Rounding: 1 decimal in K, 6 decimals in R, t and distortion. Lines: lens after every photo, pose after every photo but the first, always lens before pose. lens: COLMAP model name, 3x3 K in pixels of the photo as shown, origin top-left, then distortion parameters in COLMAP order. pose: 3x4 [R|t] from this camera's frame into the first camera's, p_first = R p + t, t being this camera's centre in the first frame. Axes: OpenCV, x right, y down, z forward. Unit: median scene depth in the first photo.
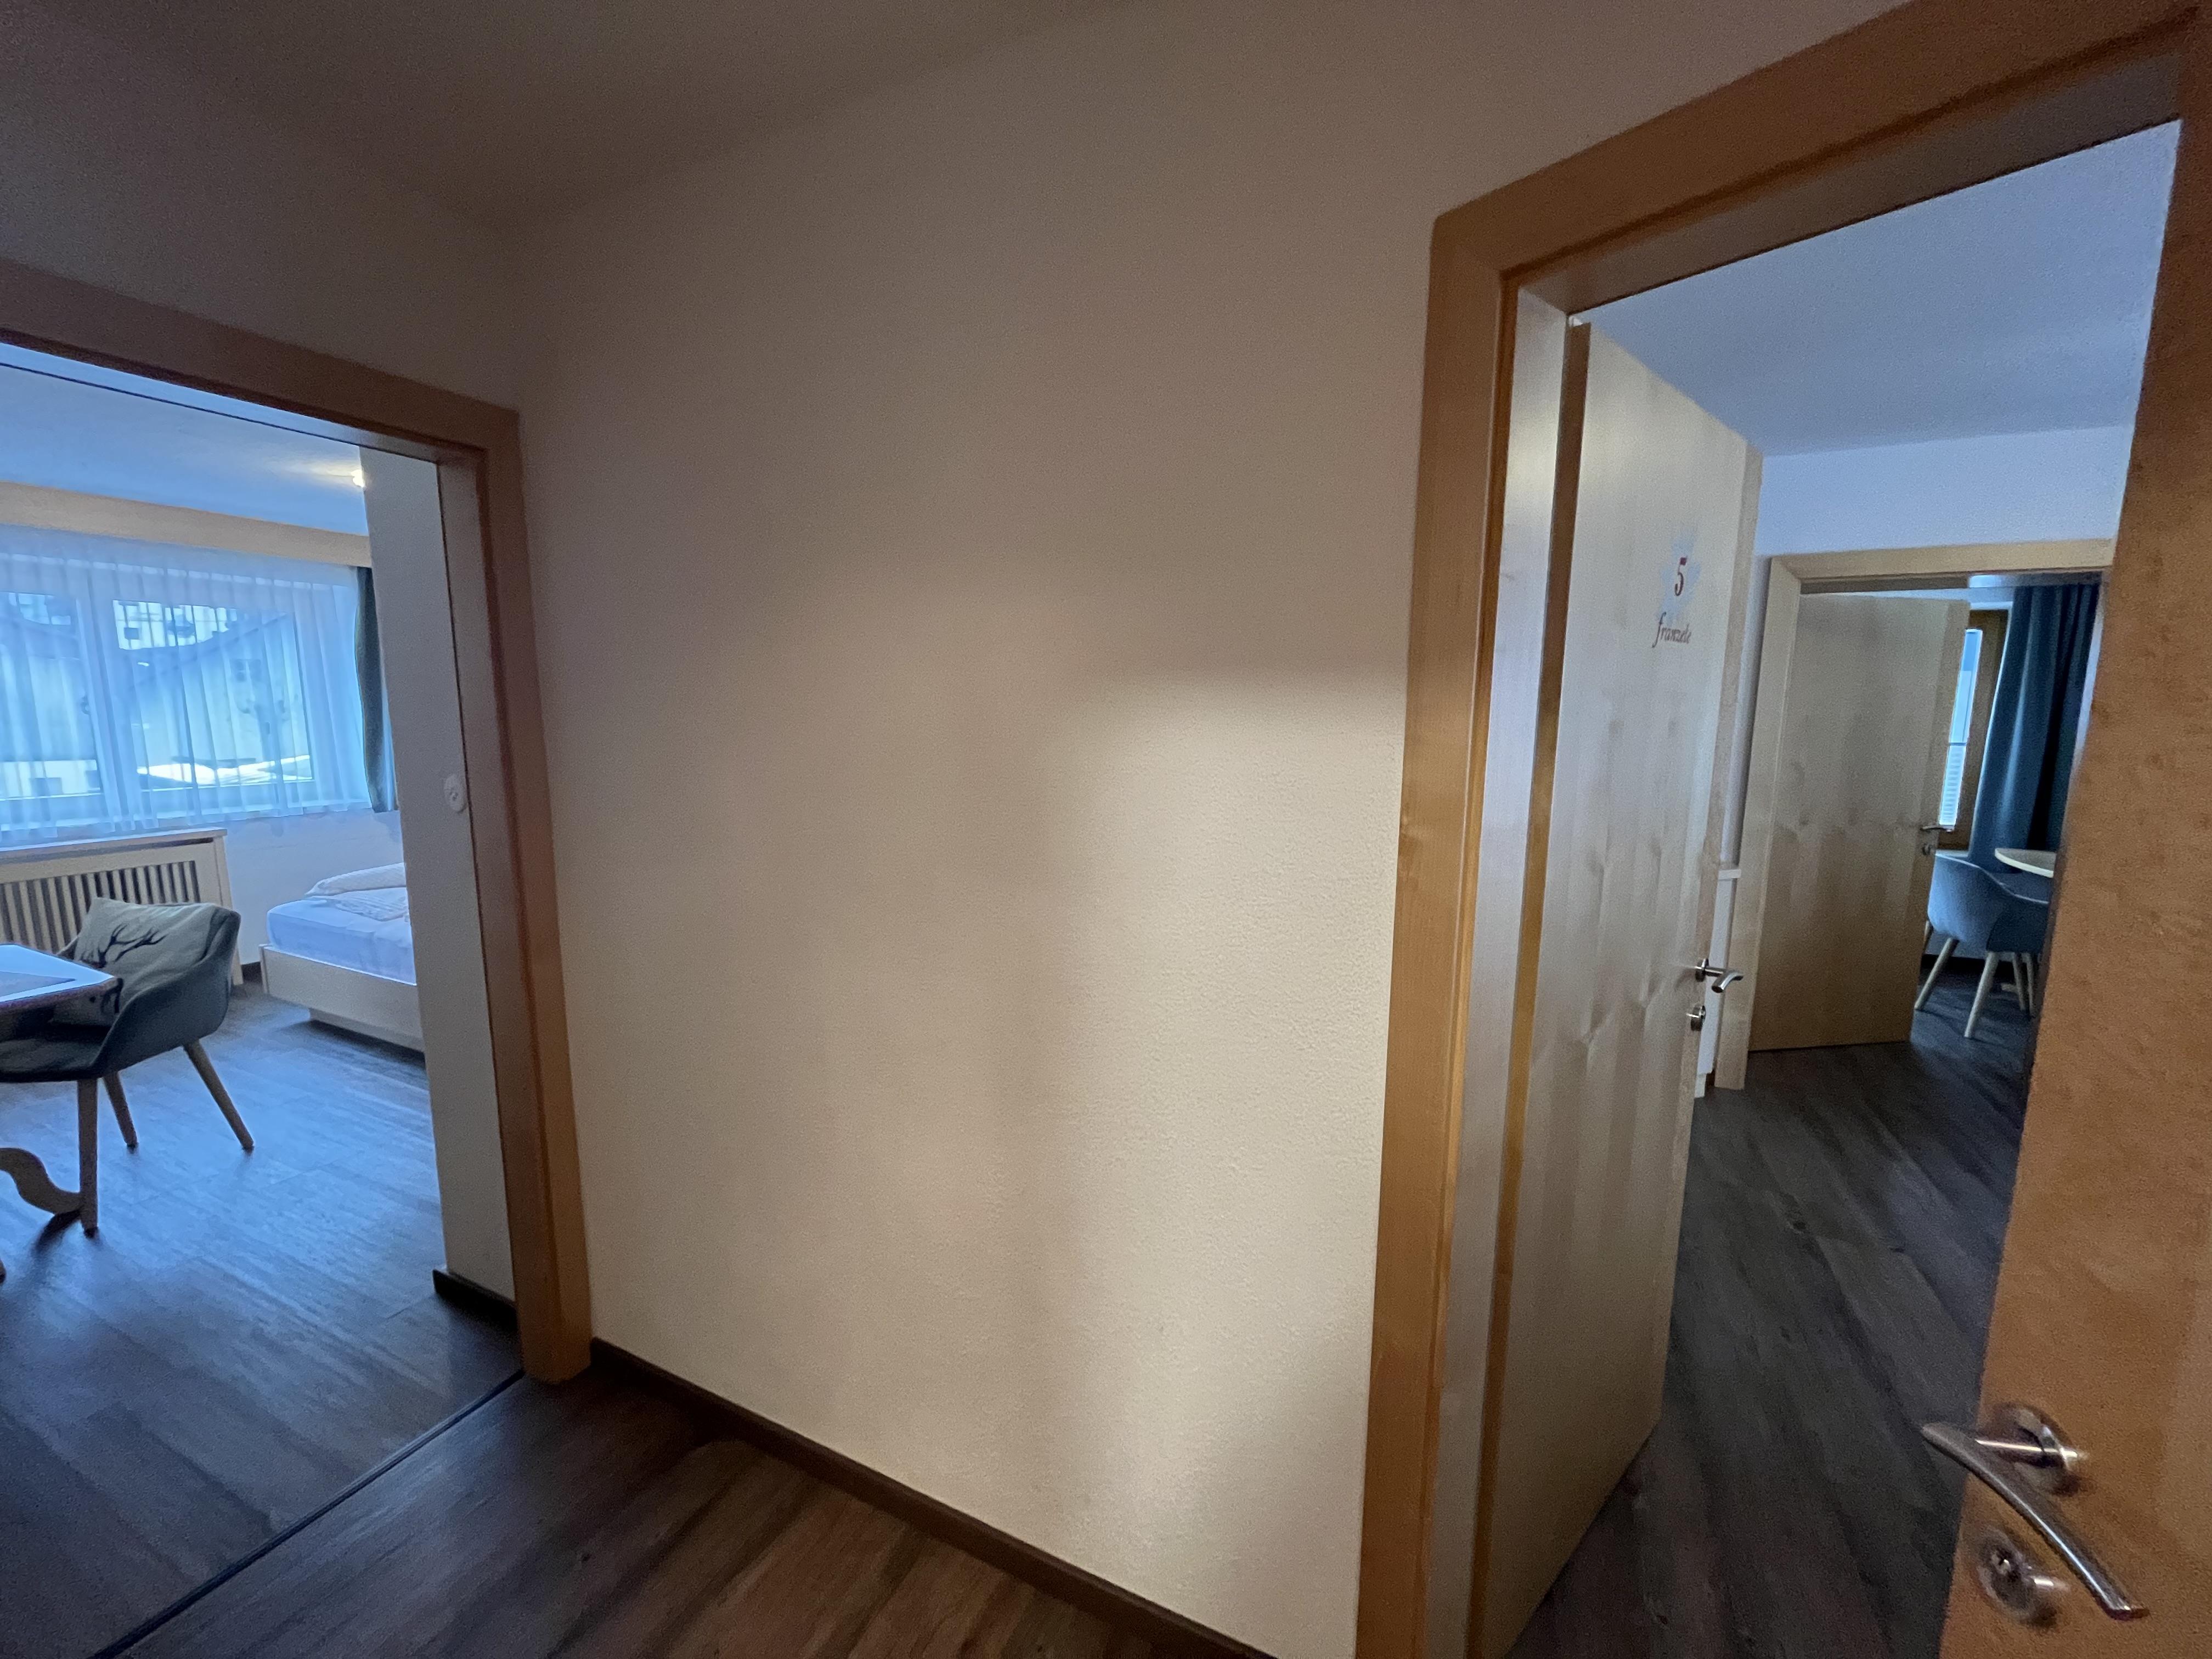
lens RADIAL K [[899.3, 0, 1111.5], [0, 899.3, 832.9], [0, 0, 1]] dist [-0.000795, -0.000774]
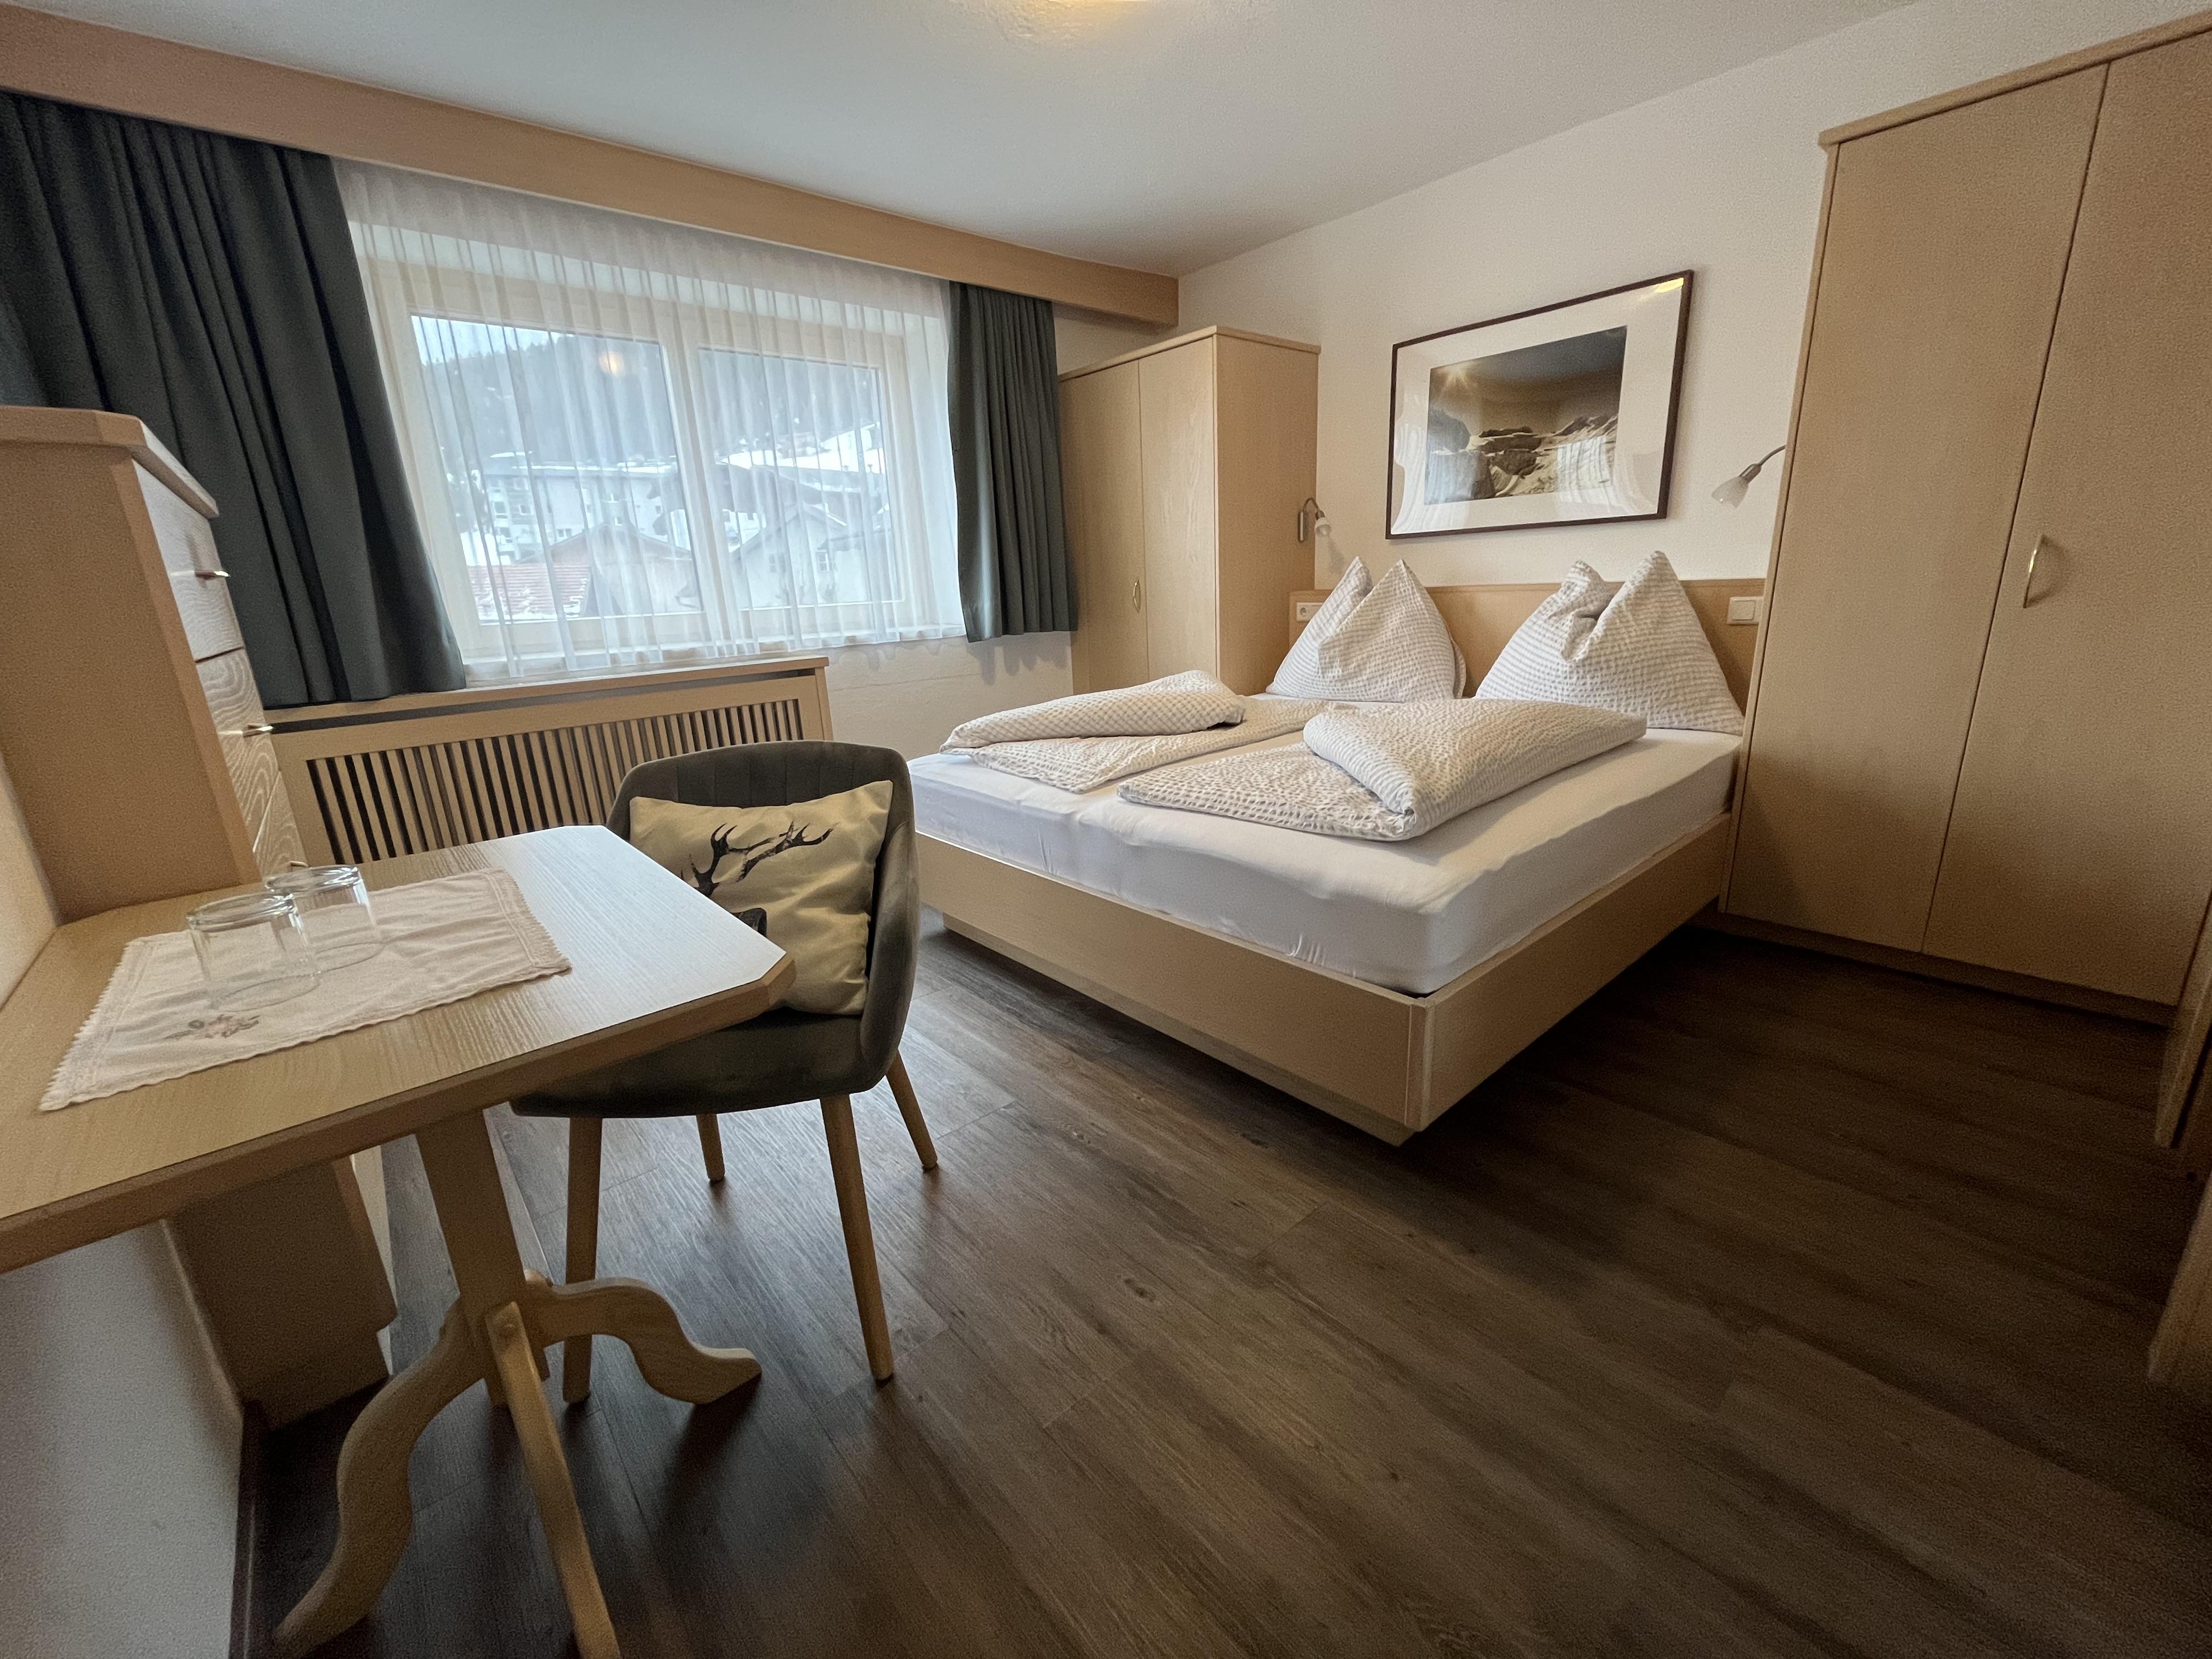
lens RADIAL K [[899.3, 0, 1099.9], [0, 899.3, 837.9], [0, 0, 1]] dist [-0.000795, -0.000774]
pose [[0.911686, 0.060428, -0.406419, -0.504903], [-0.002605, 0.989956, 0.141349, 0.040375], [0.410879, -0.127807, 0.902687, 0.432065]]
